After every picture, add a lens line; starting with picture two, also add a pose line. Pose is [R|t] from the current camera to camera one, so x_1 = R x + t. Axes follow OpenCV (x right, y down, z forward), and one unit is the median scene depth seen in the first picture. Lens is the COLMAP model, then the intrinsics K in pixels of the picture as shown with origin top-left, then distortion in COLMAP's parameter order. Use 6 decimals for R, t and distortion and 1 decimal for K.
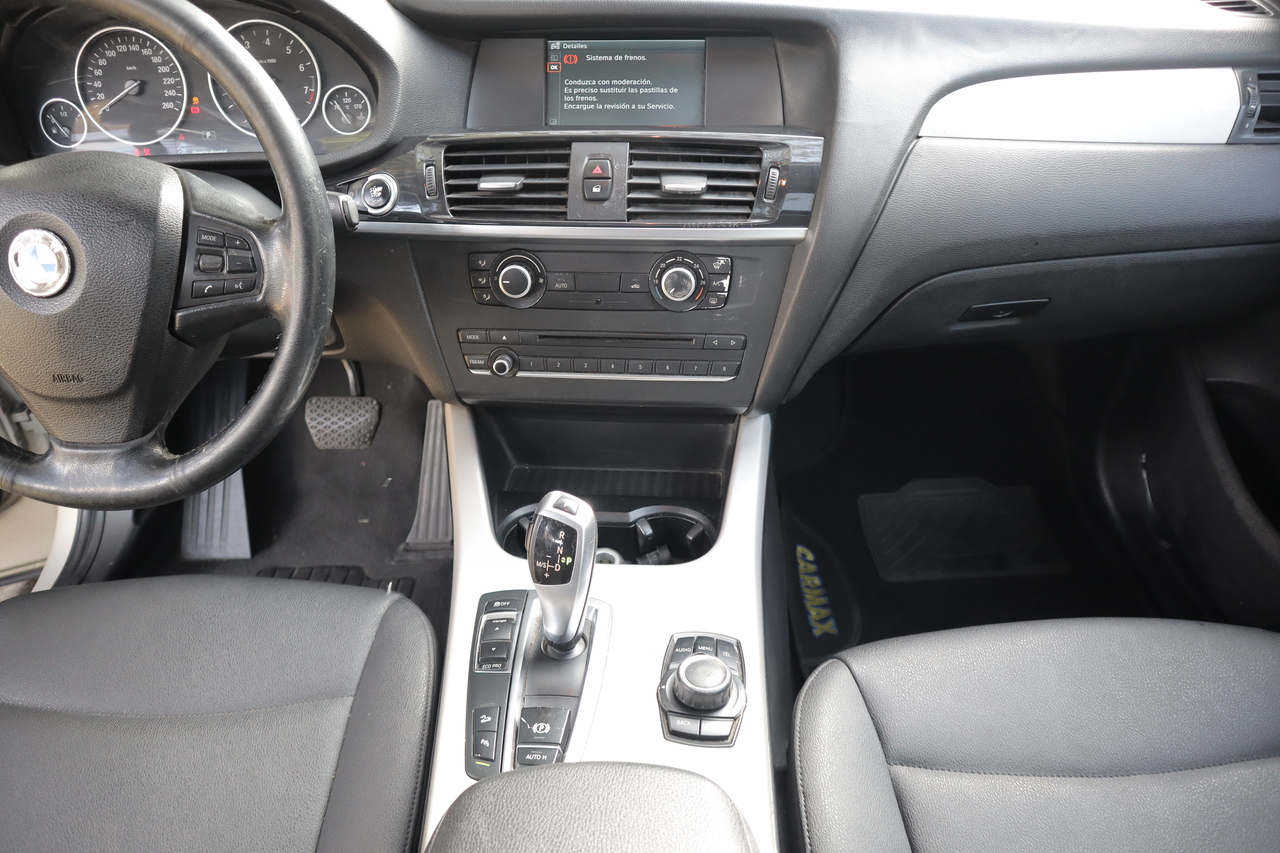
lens RADIAL K [[903.8, 0, 645.4], [0, 903.8, 420.9], [0, 0, 1]] dist [-0.117057, 0.081754]
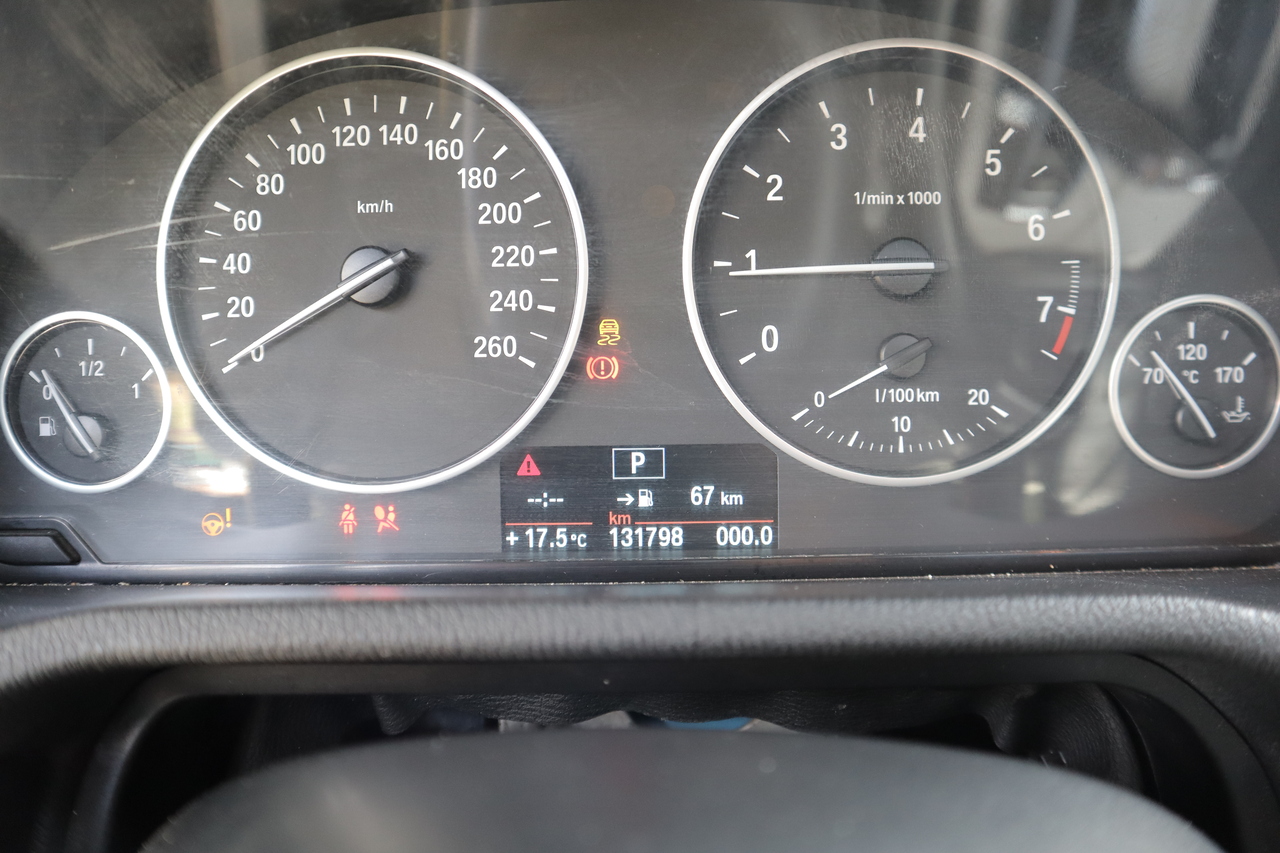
lens RADIAL K [[903.8, 0, 638.0], [0, 903.8, 396.6], [0, 0, 1]] dist [-0.117057, 0.081754]
pose [[0.999835, 0.012870, -0.012847, -0.517371], [-0.016003, 0.958231, -0.285548, -0.281157], [0.008635, 0.285706, 0.958278, 0.773659]]
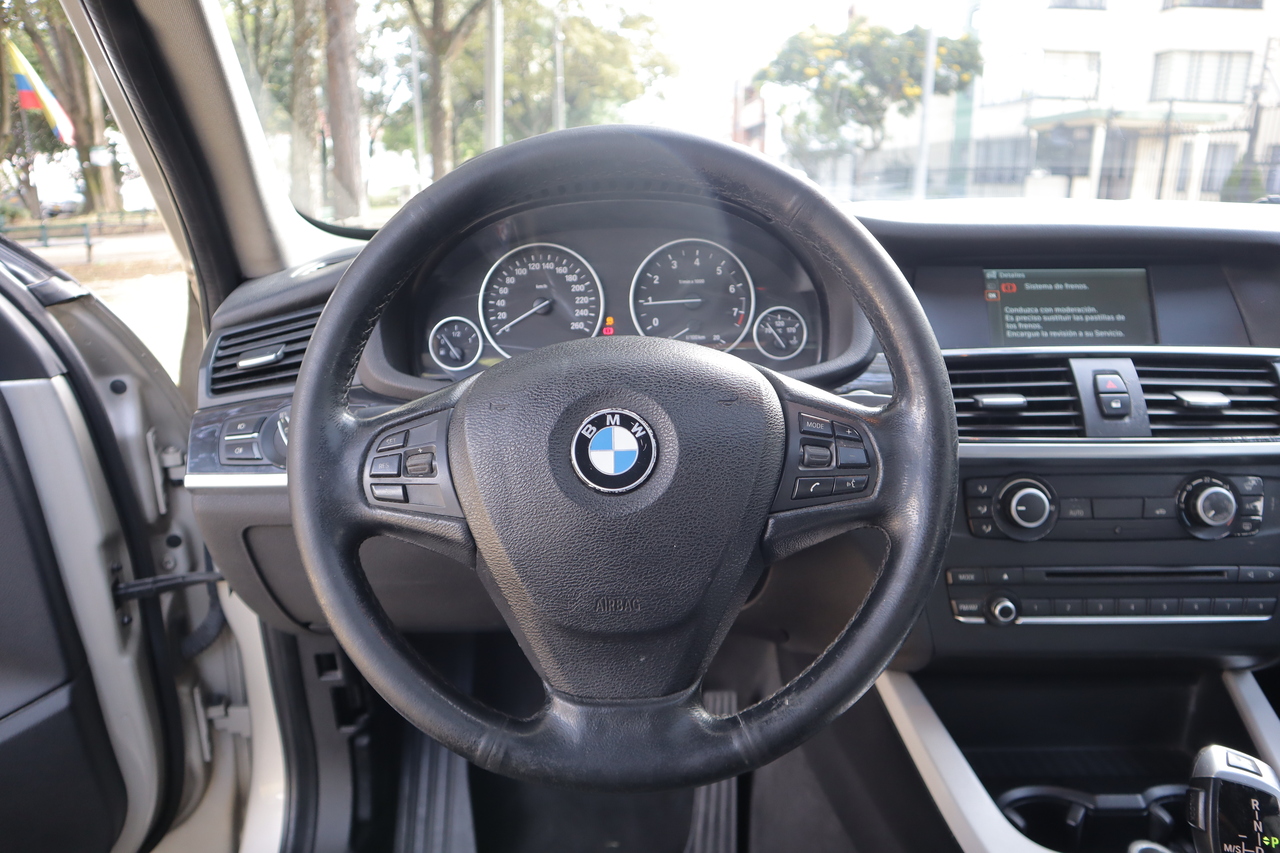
lens RADIAL K [[903.8, 0, 651.9], [0, 903.8, 429.6], [0, 0, 1]] dist [-0.117057, 0.081754]
pose [[0.999726, -0.008041, 0.021966, -0.507114], [0.015139, 0.938268, -0.345577, 0.061399], [-0.017831, 0.345815, 0.938133, 0.171268]]
